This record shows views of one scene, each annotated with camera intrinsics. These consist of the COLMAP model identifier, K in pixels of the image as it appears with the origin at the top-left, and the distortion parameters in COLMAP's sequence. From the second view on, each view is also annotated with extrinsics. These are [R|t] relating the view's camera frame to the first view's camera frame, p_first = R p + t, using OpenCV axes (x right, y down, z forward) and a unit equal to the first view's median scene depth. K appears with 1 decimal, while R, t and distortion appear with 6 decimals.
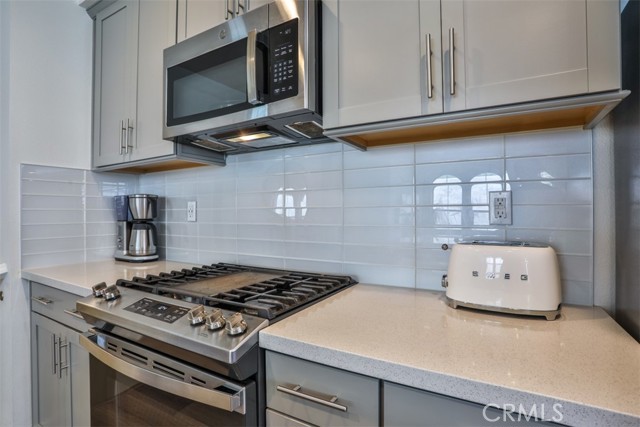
lens RADIAL K [[331.0, 0, 320.0], [0, 331.0, 213.5], [0, 0, 1]] dist [-0.078625, 0.037023]
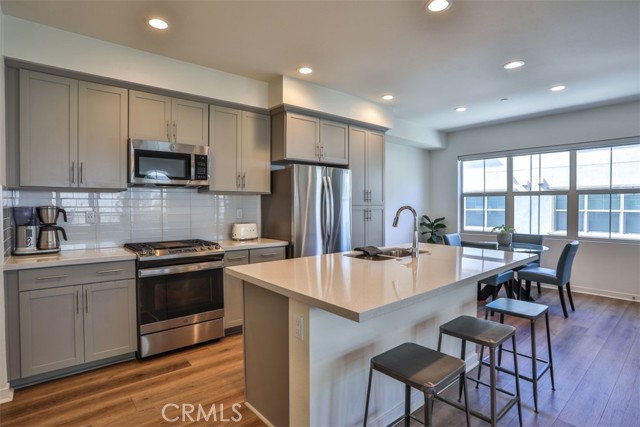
lens RADIAL K [[331.0, 0, 320.0], [0, 331.0, 213.5], [0, 0, 1]] dist [-0.078625, 0.037023]
pose [[0.322936, -0.017262, 0.946263, -1.512581], [0.005178, 0.999851, 0.016473, -0.044599], [-0.946407, -0.000420, 0.322977, -0.596351]]
